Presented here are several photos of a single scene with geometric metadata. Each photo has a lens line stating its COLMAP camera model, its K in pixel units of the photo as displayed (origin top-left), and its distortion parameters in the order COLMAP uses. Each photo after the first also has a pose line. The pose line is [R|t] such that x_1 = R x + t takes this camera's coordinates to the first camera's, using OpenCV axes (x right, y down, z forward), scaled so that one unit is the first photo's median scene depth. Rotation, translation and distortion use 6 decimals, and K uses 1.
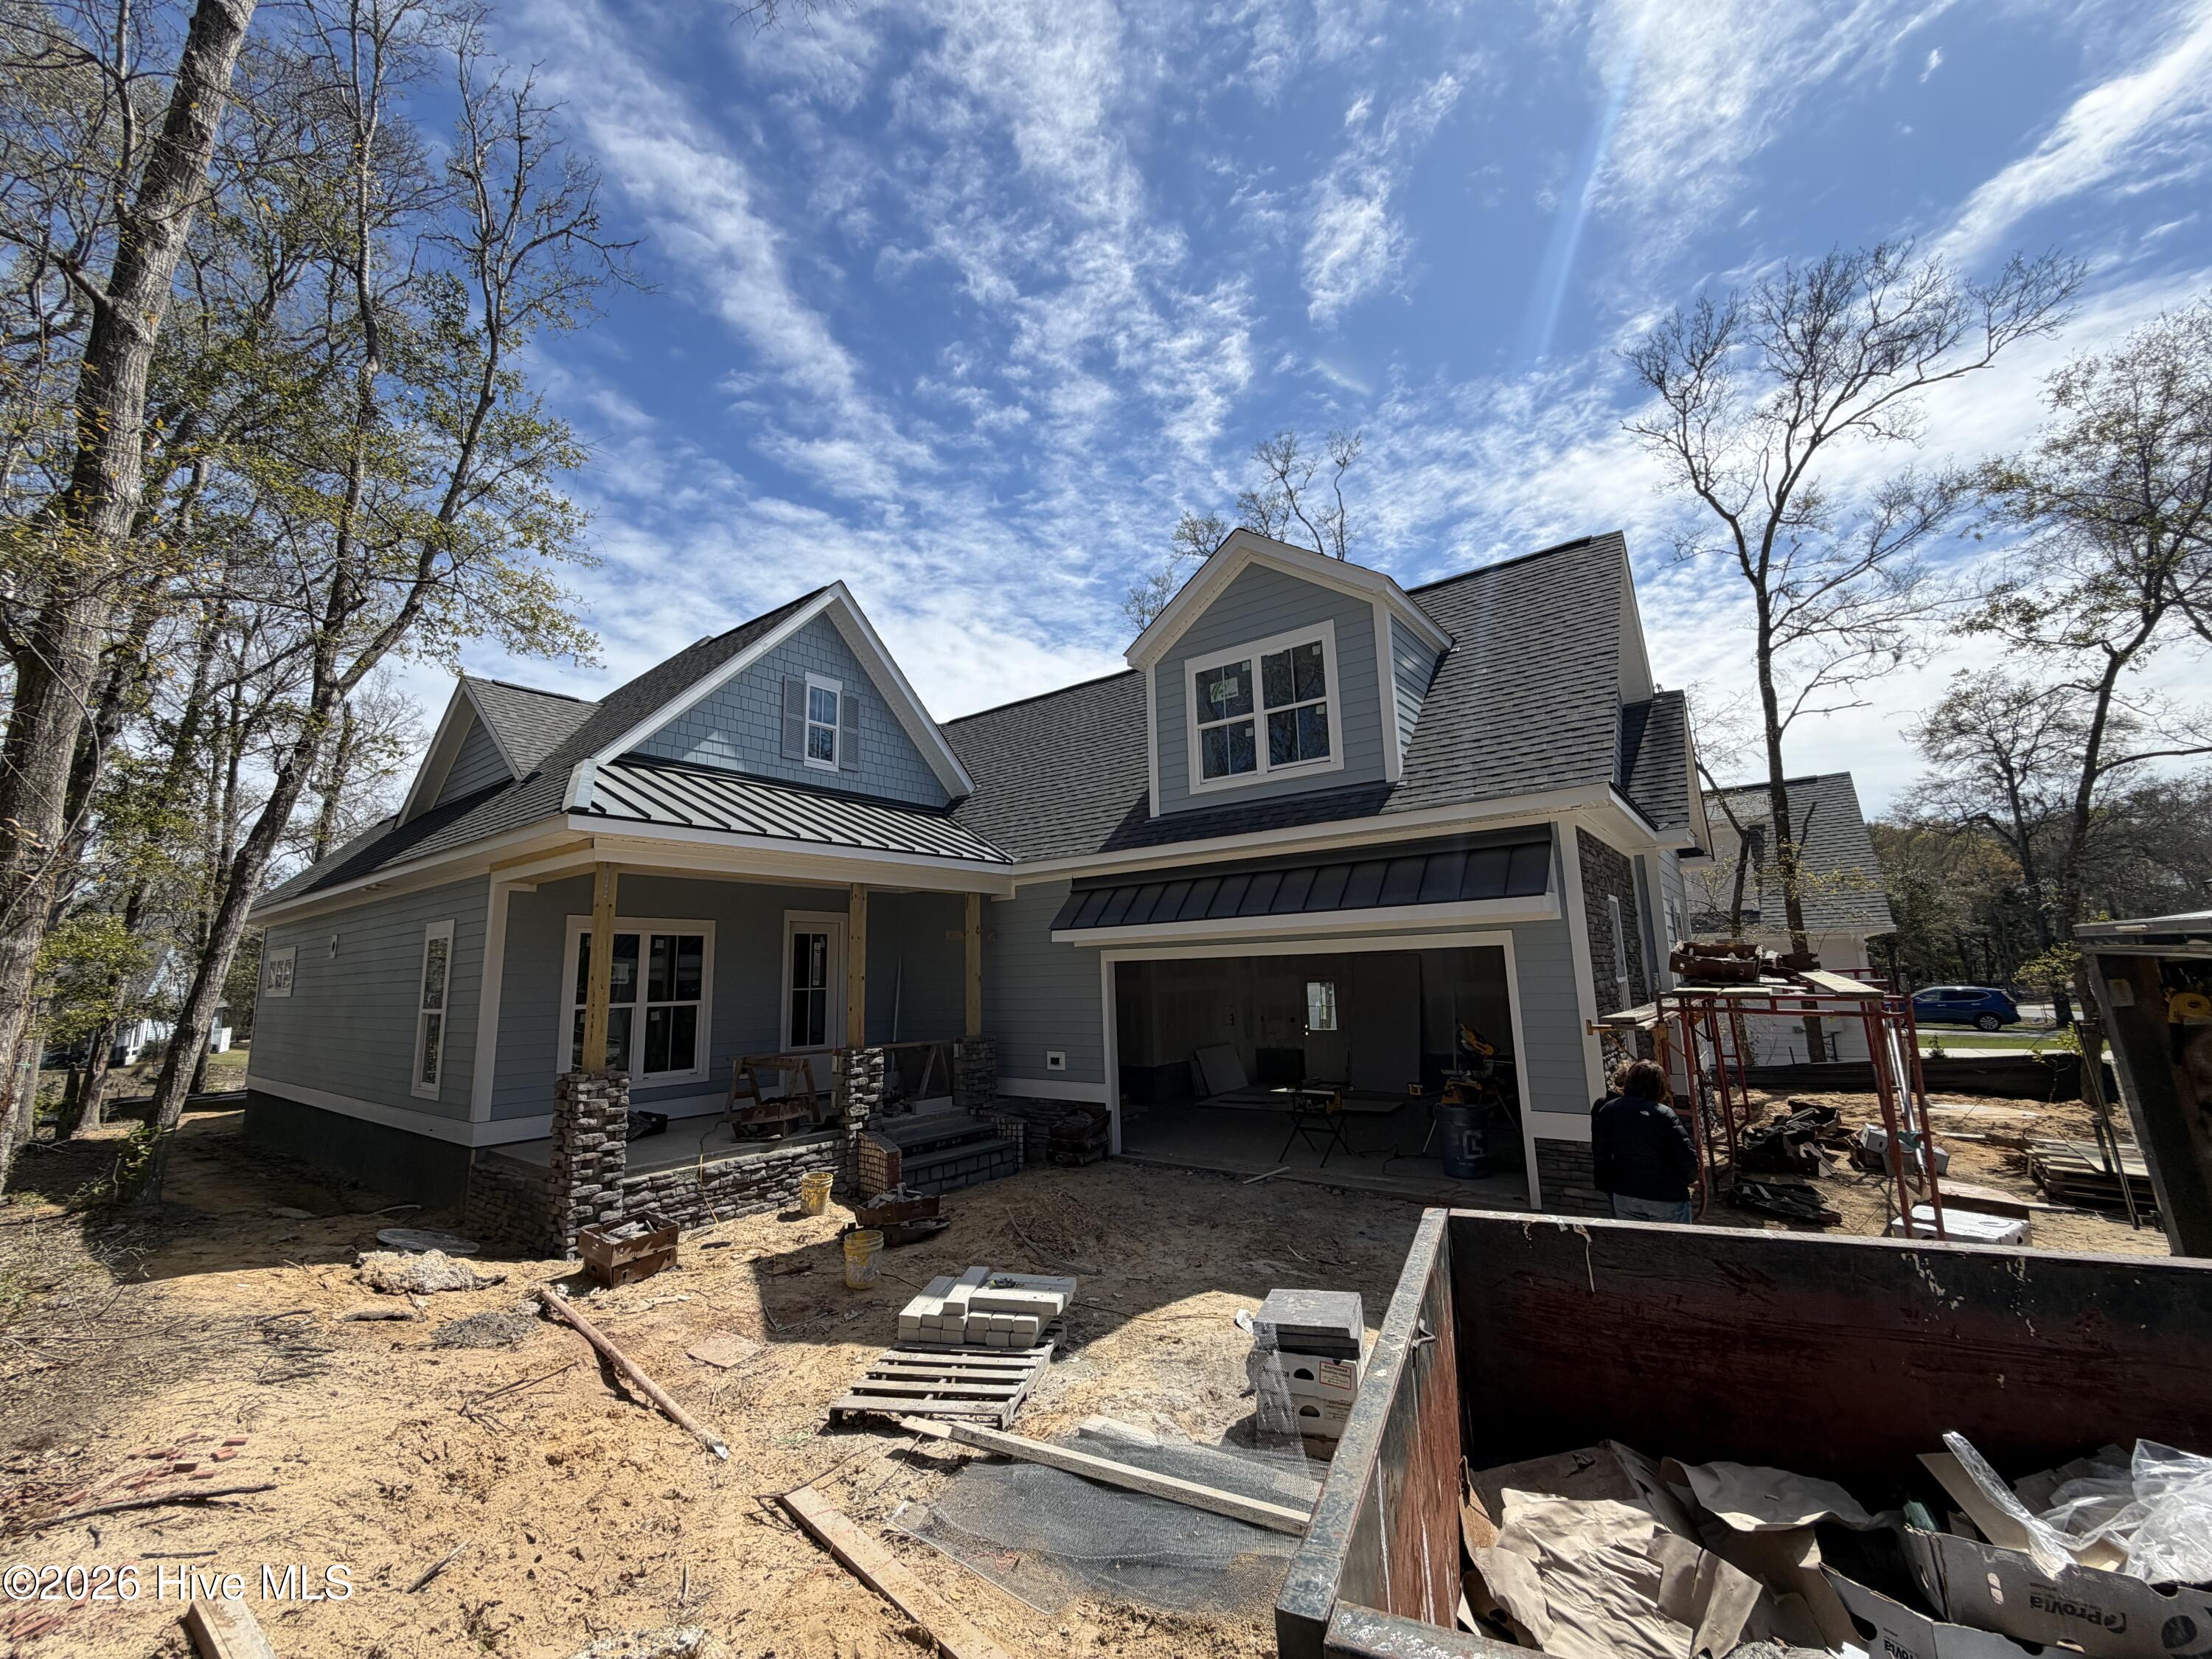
lens RADIAL K [[880.5, 0, 1106.0], [0, 880.5, 829.5], [0, 0, 1]] dist [-0.000002, 0.000352]
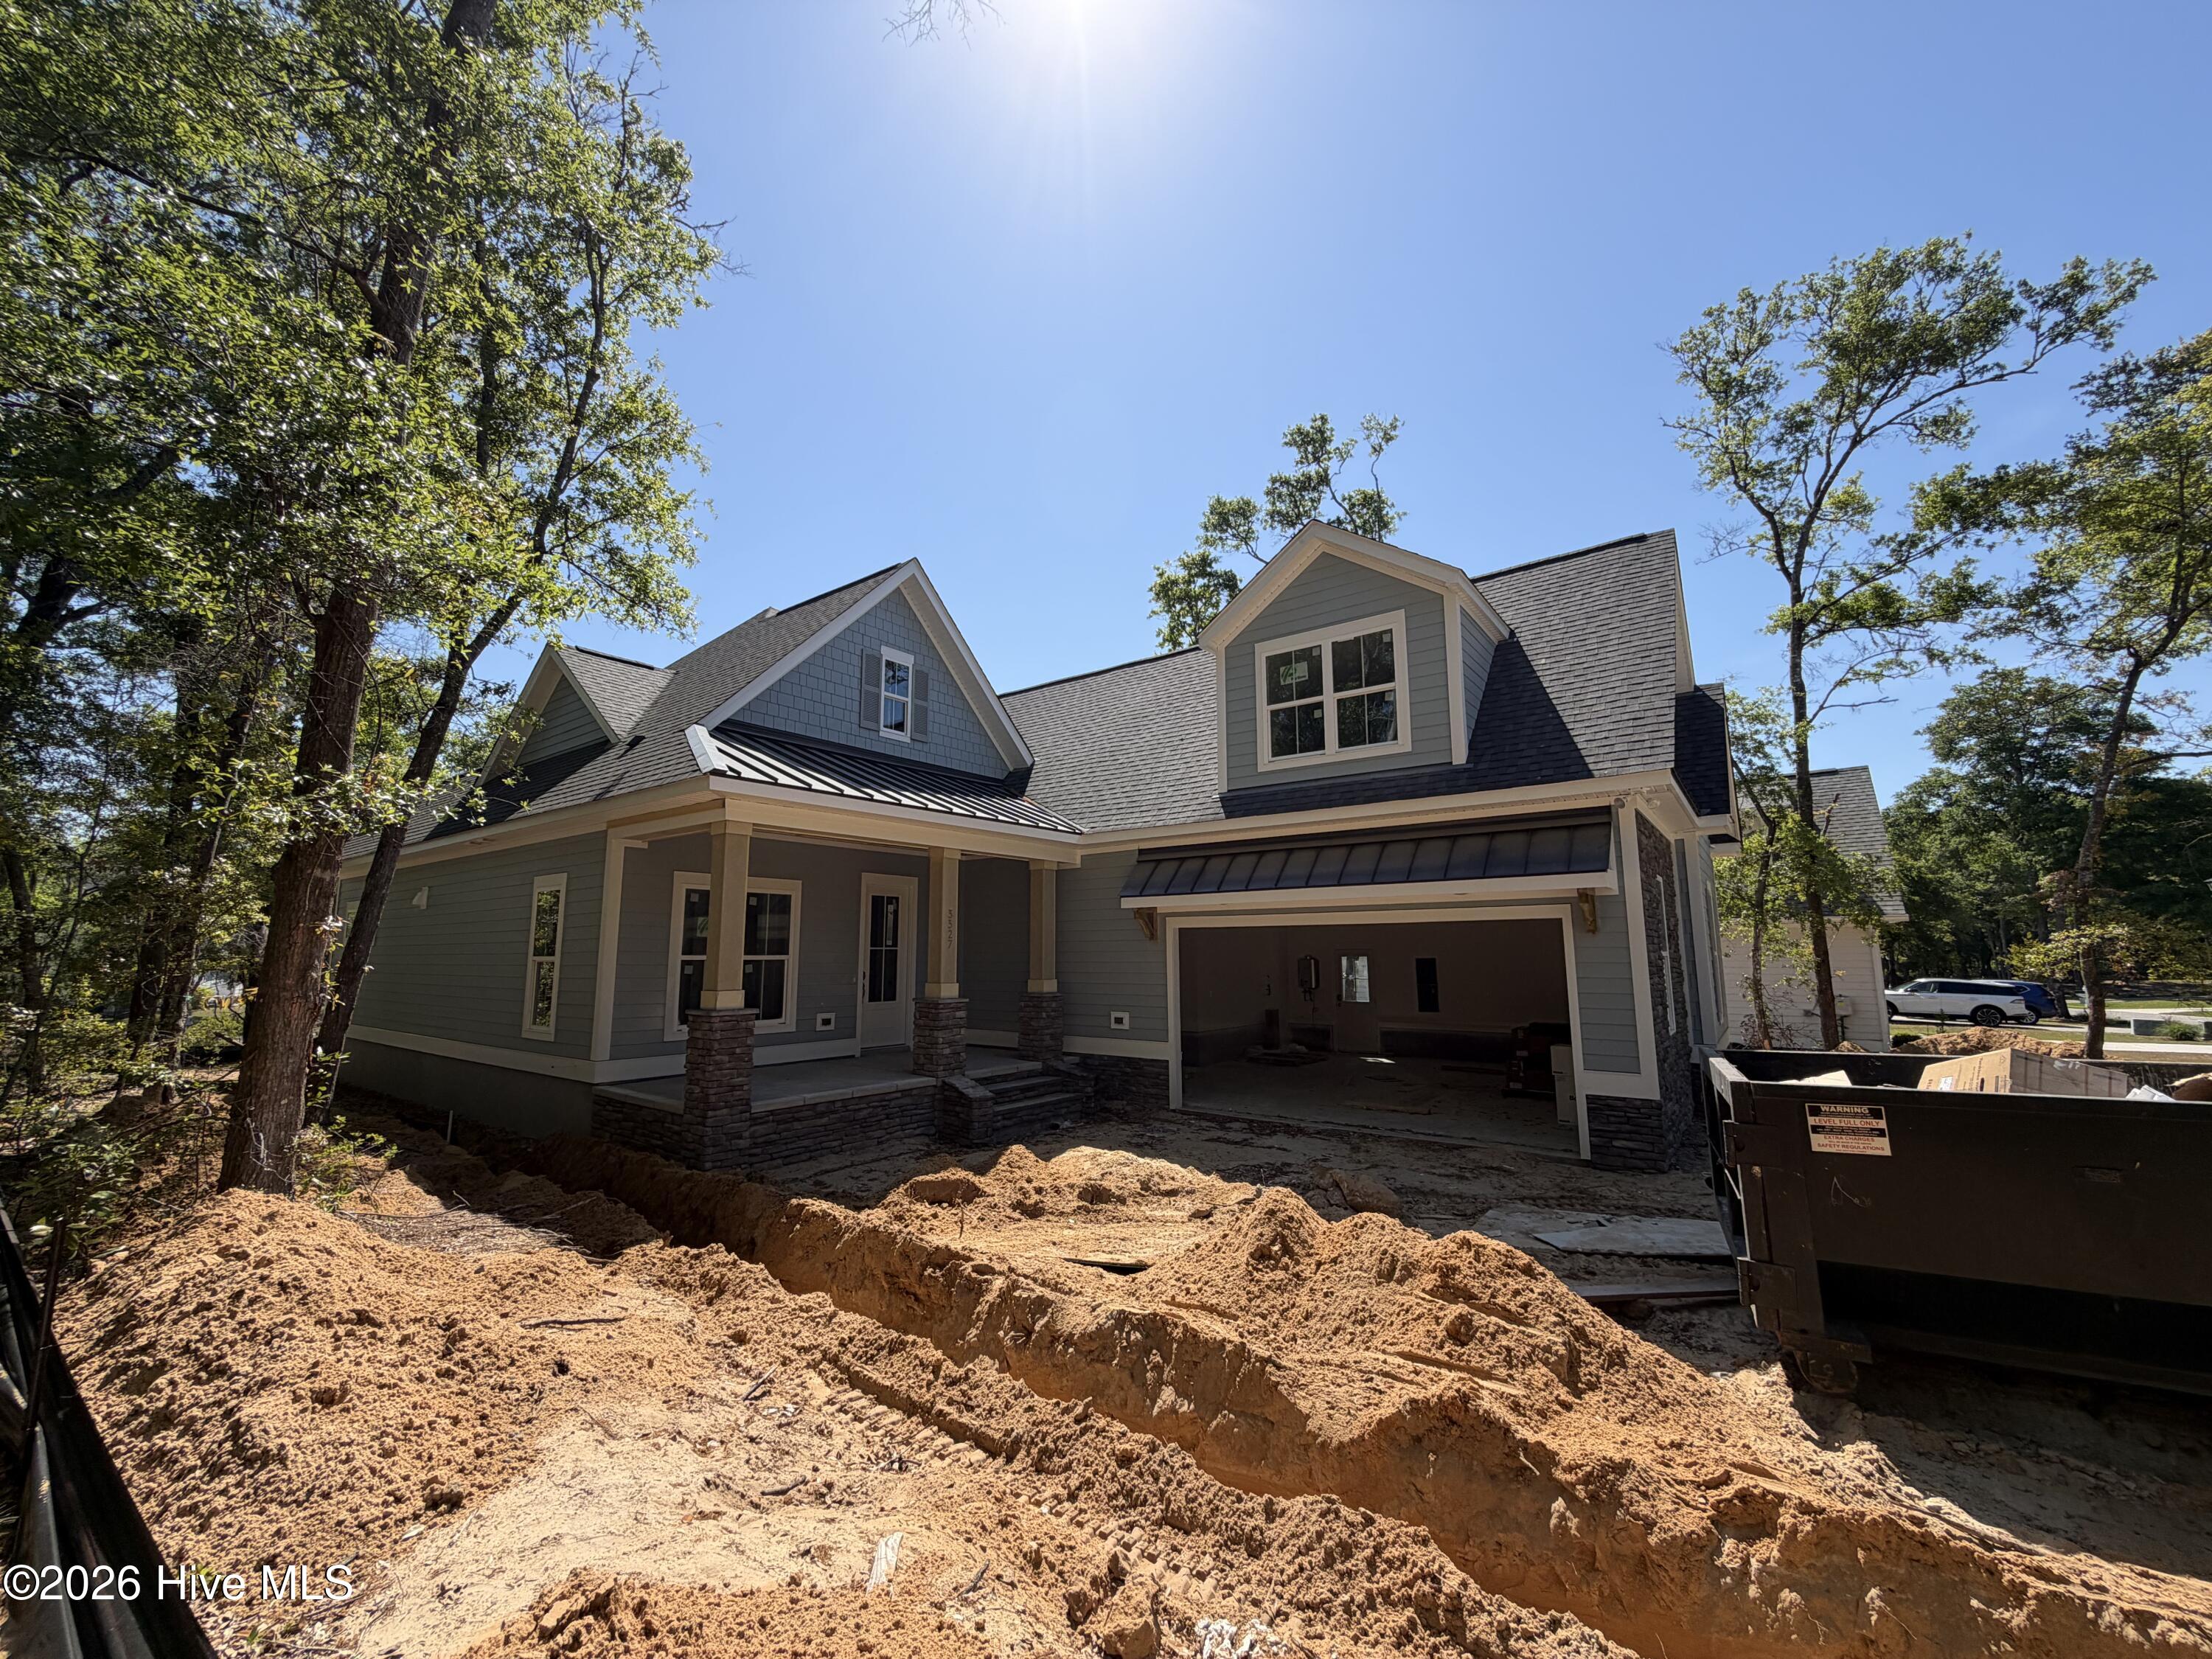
lens RADIAL K [[884.6, 0, 1106.0], [0, 884.6, 829.5], [0, 0, 1]] dist [0.001225, -0.000334]
pose [[0.999726, 0.023419, -0.000061, -0.081734], [-0.023410, 0.999390, 0.025932, 0.006022], [0.000668, -0.025923, 0.999664, -0.060519]]
